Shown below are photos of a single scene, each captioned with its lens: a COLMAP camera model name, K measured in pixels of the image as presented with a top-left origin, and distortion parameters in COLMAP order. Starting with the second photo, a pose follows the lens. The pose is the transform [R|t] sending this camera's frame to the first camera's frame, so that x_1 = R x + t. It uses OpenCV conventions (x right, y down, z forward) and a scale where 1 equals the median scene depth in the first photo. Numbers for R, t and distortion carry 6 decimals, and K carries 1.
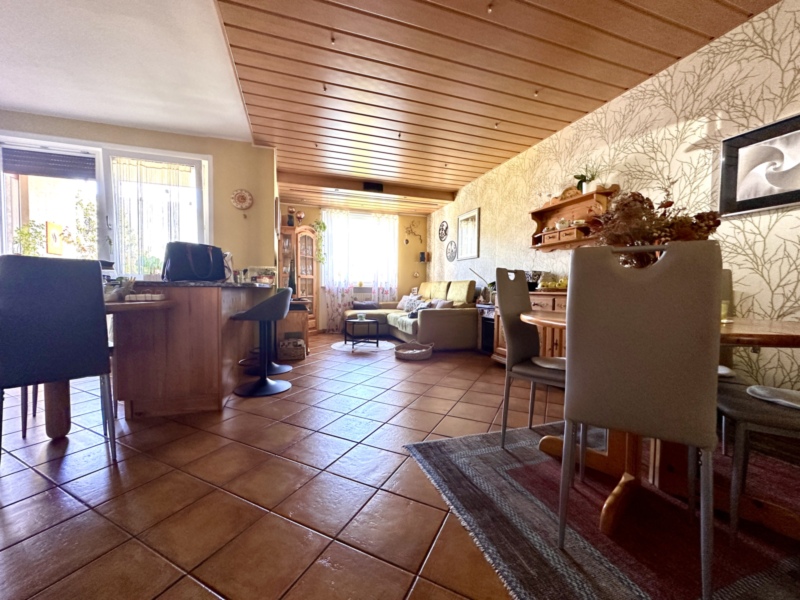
lens RADIAL K [[318.2, 0, 397.8], [0, 318.2, 302.6], [0, 0, 1]] dist [-0.001818, 0.000214]
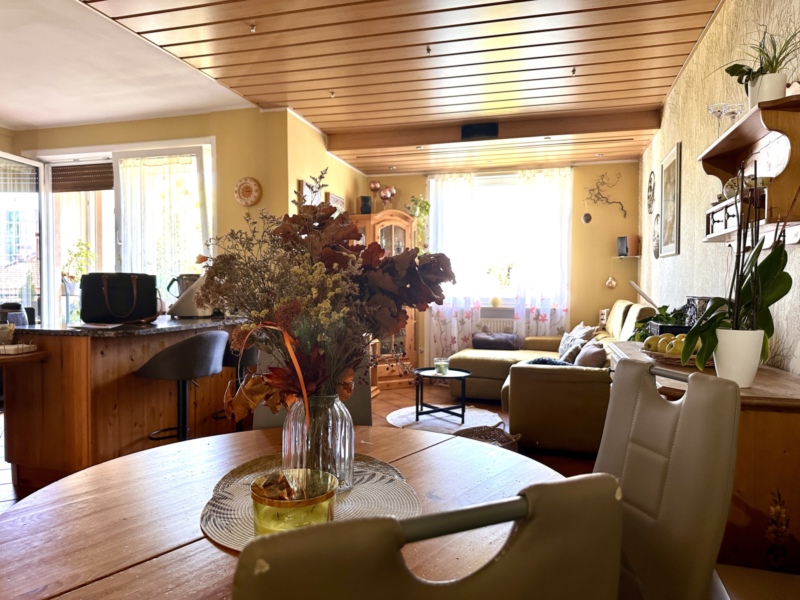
lens RADIAL K [[569.9, 0, 403.9], [0, 569.9, 306.9], [0, 0, 1]] dist [0.056959, -0.059866]
pose [[0.831026, 0.013510, -0.556070, 0.338077], [-0.017801, 0.999839, -0.002311, -0.050535], [0.555949, 0.011819, 0.831132, 0.098631]]
